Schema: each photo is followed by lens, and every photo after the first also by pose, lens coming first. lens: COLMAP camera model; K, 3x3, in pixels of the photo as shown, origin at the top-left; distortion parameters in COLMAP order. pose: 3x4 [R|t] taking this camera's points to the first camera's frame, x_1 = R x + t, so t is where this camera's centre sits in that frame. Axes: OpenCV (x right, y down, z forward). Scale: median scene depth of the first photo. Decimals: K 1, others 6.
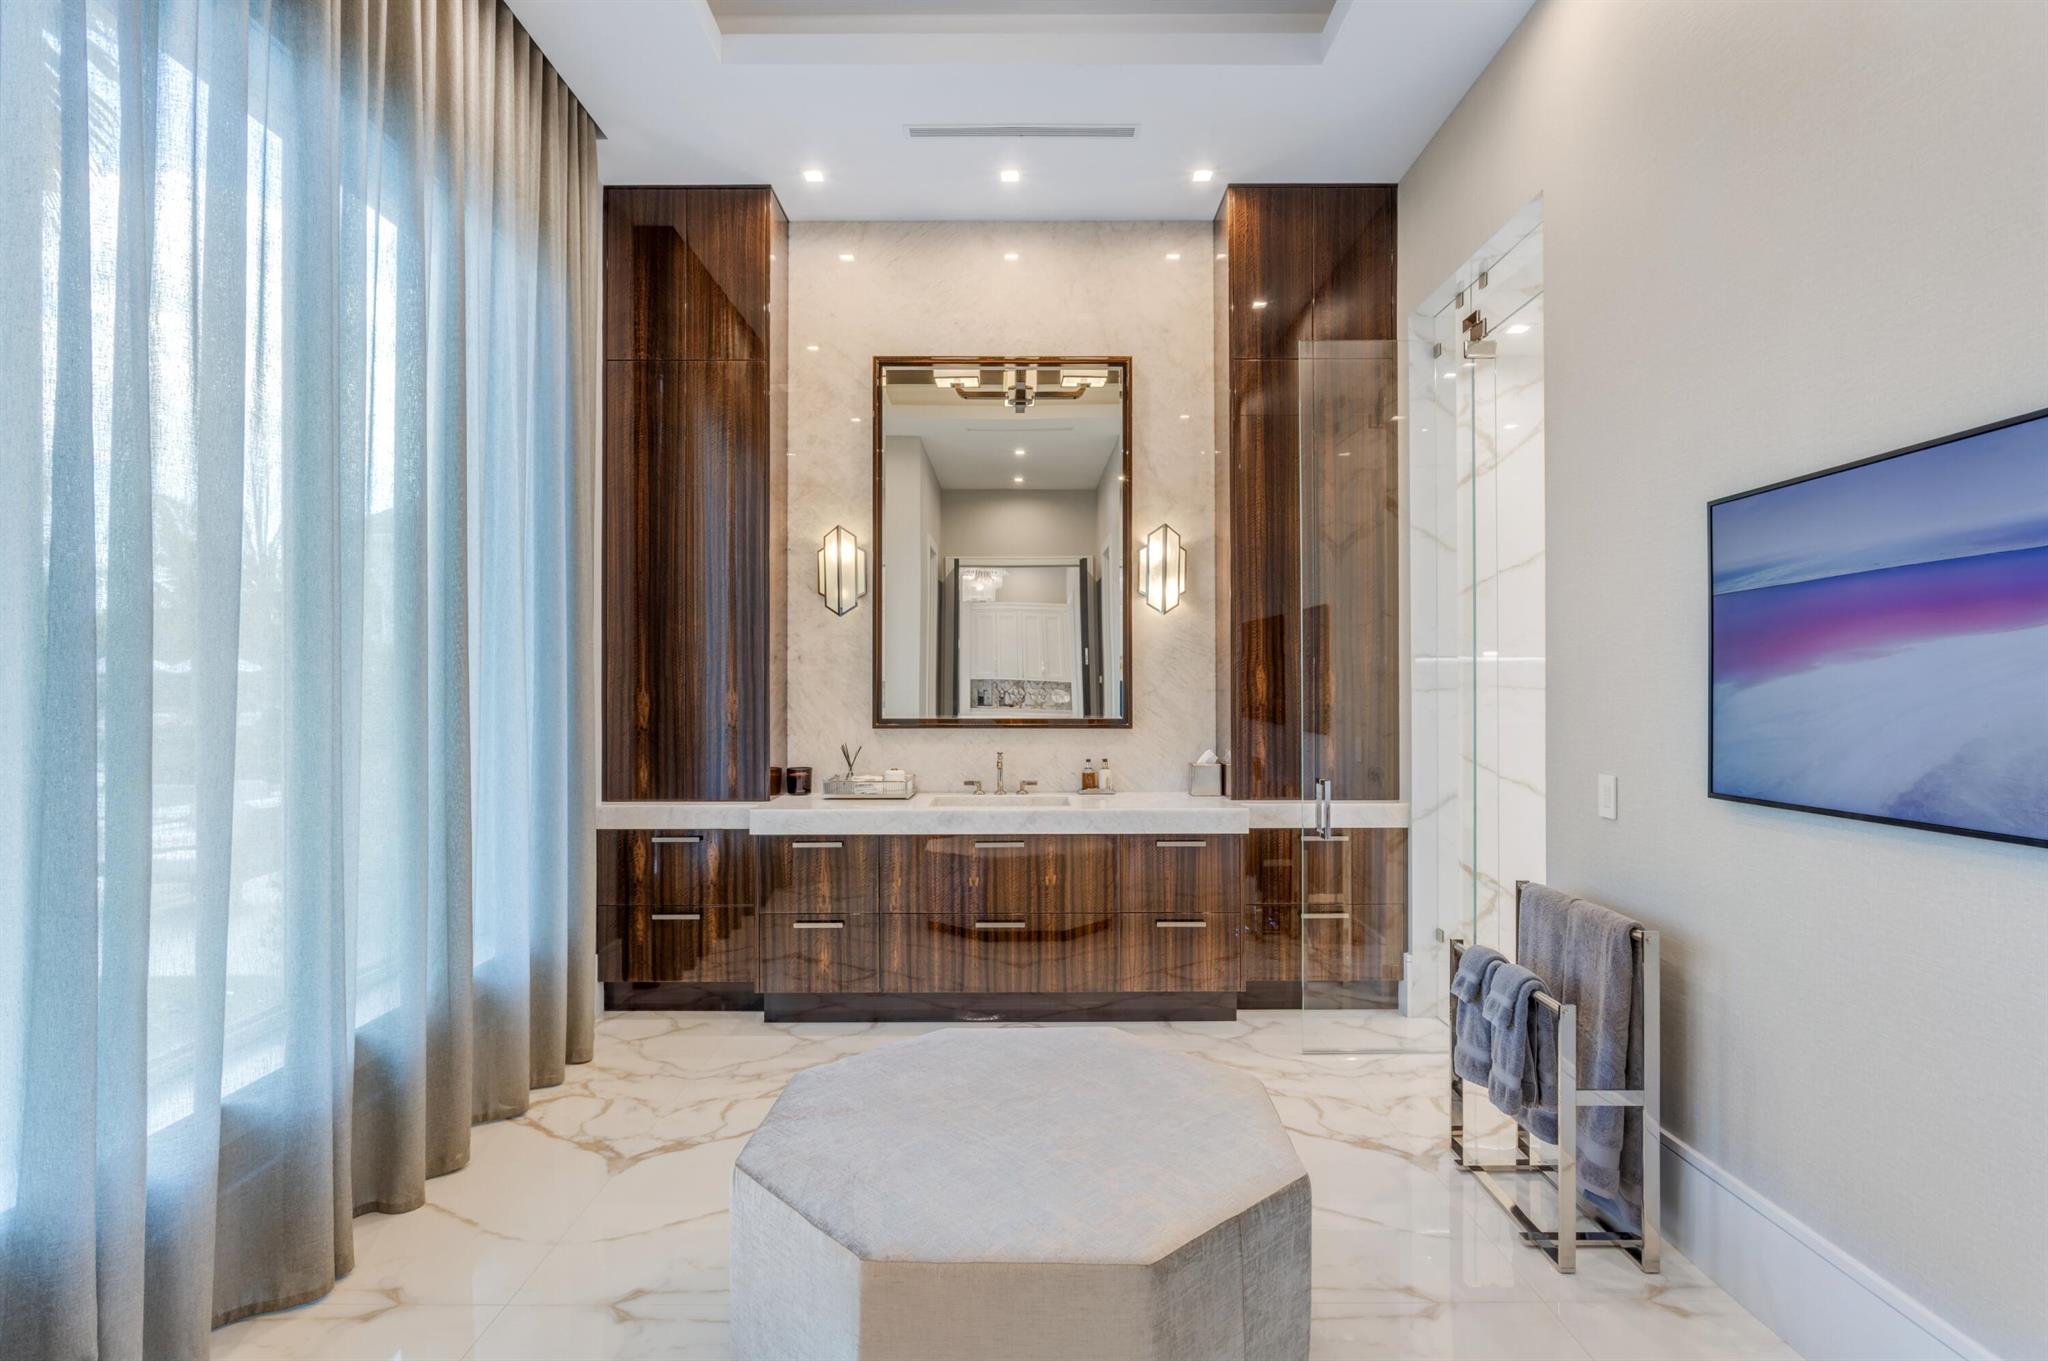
lens RADIAL K [[1046.3, 0, 1024.0], [0, 1046.3, 680.5], [0, 0, 1]] dist [-0.034144, 0.001123]
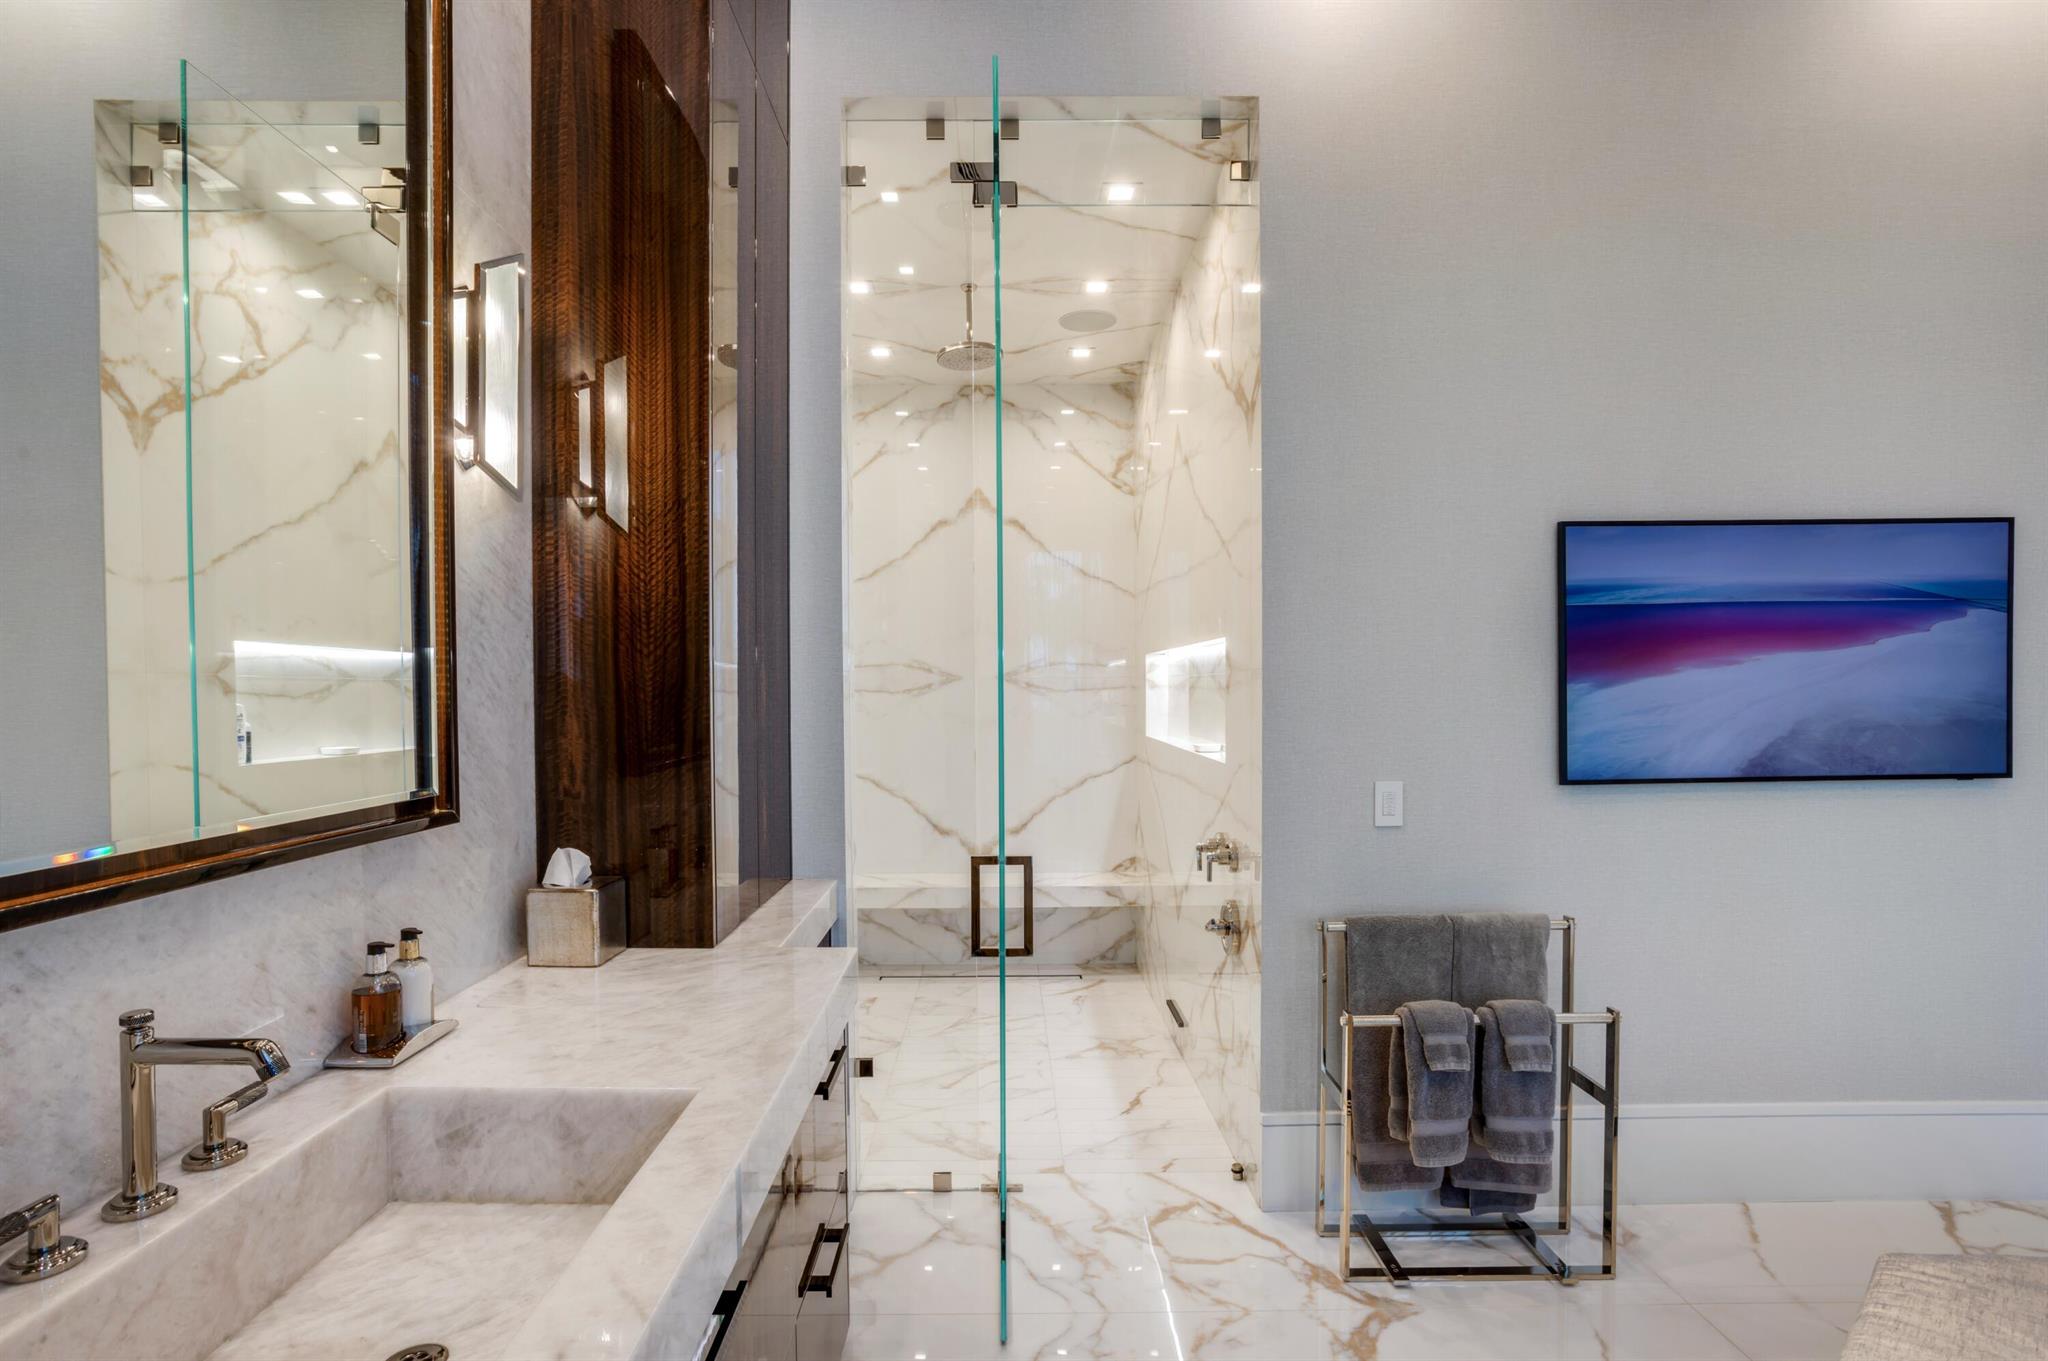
lens RADIAL K [[1046.3, 0, 1024.0], [0, 1046.3, 680.5], [0, 0, 1]] dist [-0.034144, 0.001123]
pose [[0.008403, -0.009017, 0.999924, -0.250222], [0.001980, 0.999958, 0.009001, -0.006442], [-0.999963, 0.001905, 0.008420, 0.839250]]
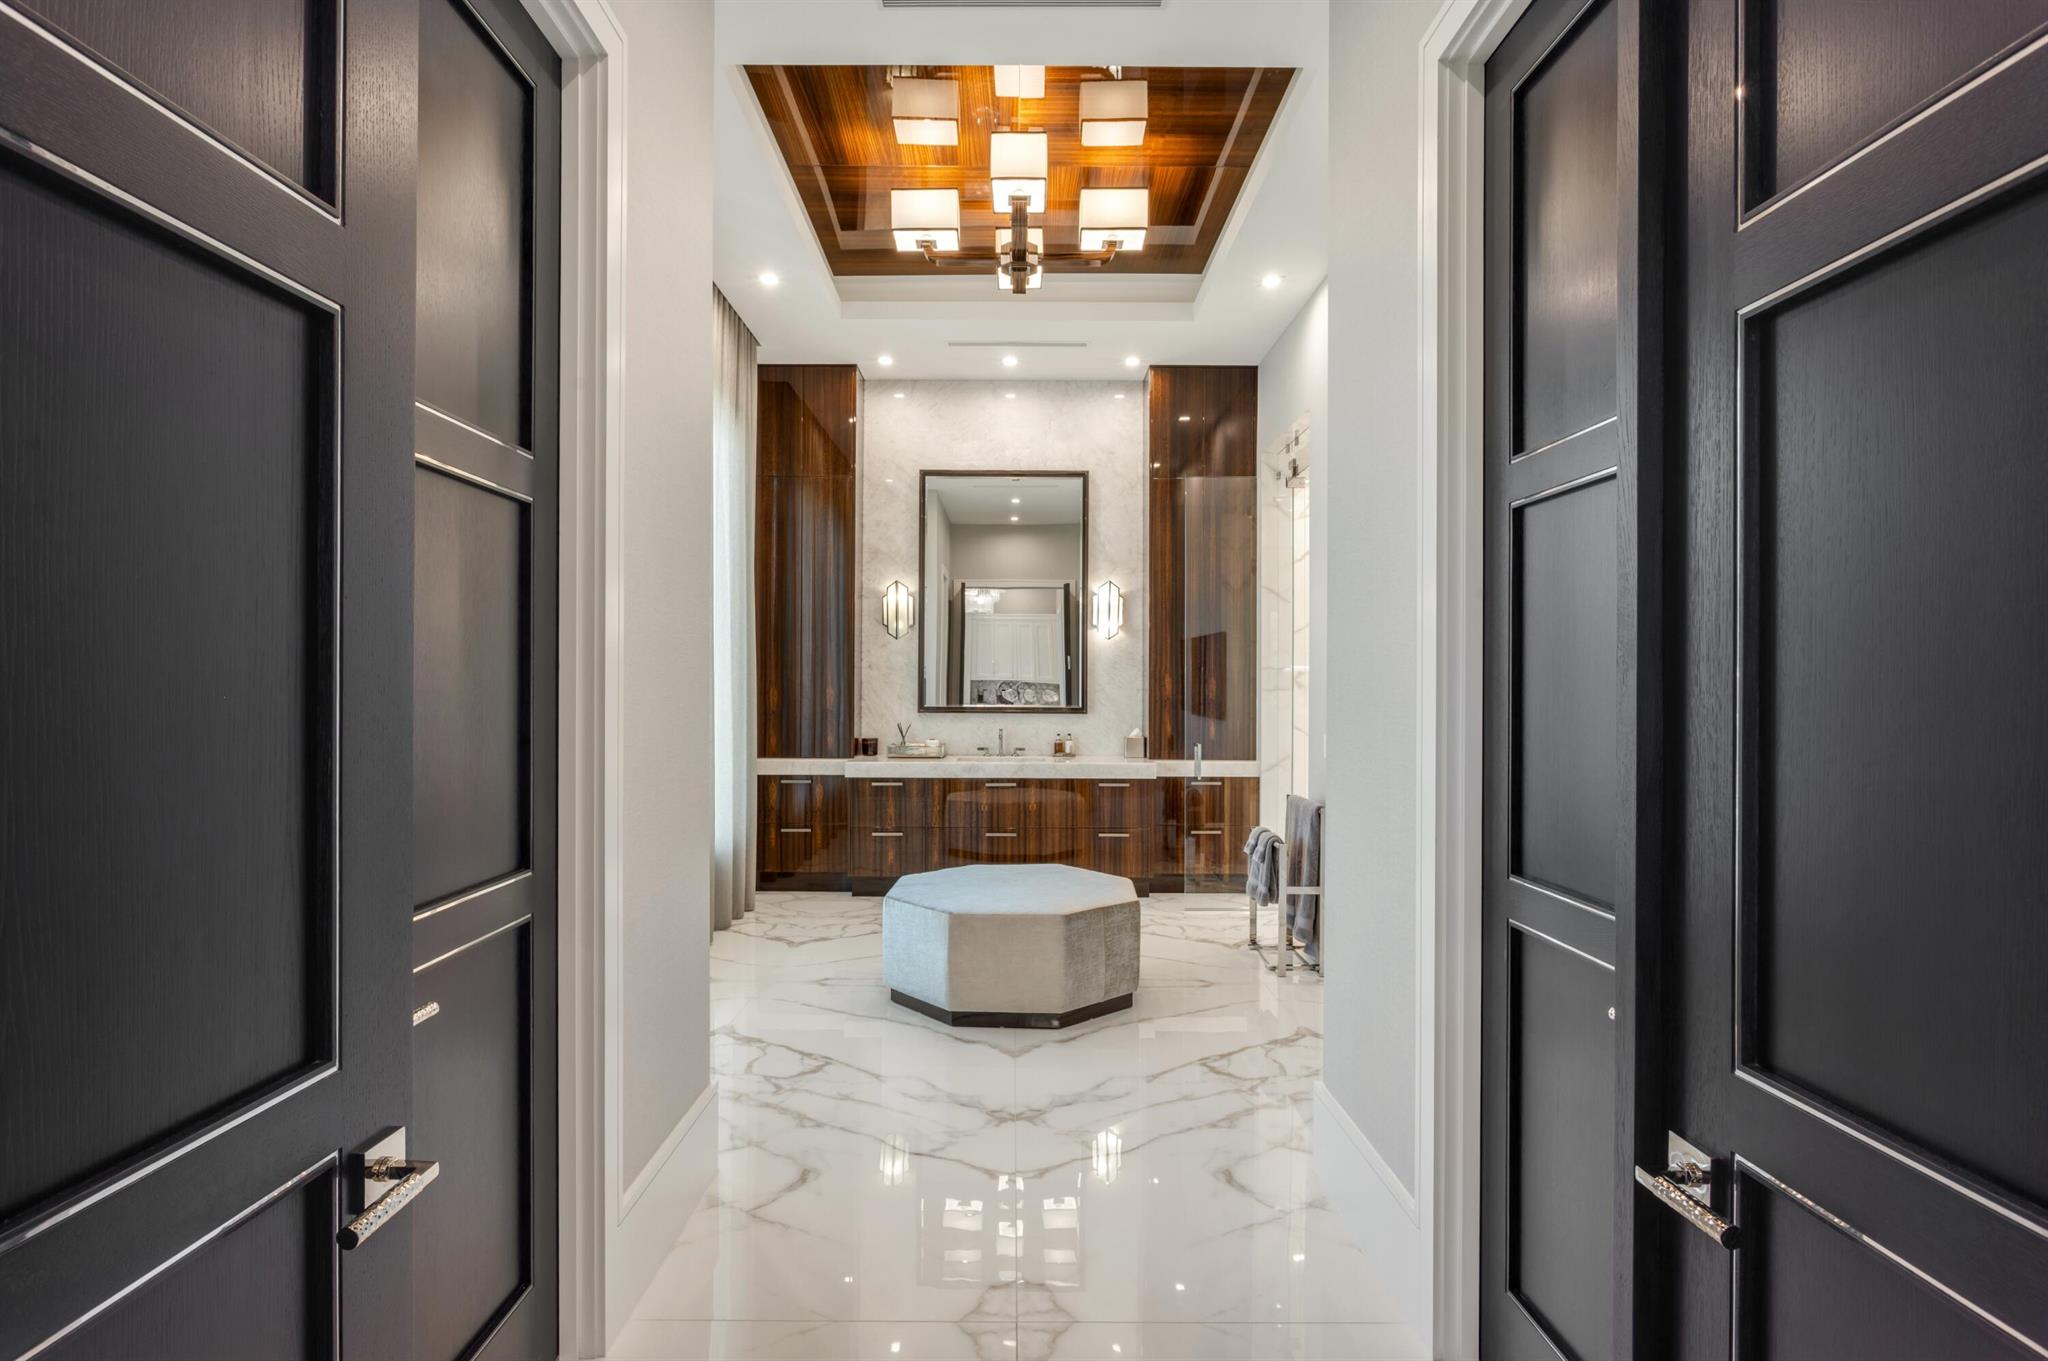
lens RADIAL K [[1046.3, 0, 1024.0], [0, 1046.3, 680.5], [0, 0, 1]] dist [-0.034144, 0.001123]
pose [[0.999970, 0.006057, 0.004761, 0.003204], [-0.006053, 0.999981, -0.001022, -0.001127], [-0.004767, 0.000993, 0.999988, -0.562721]]
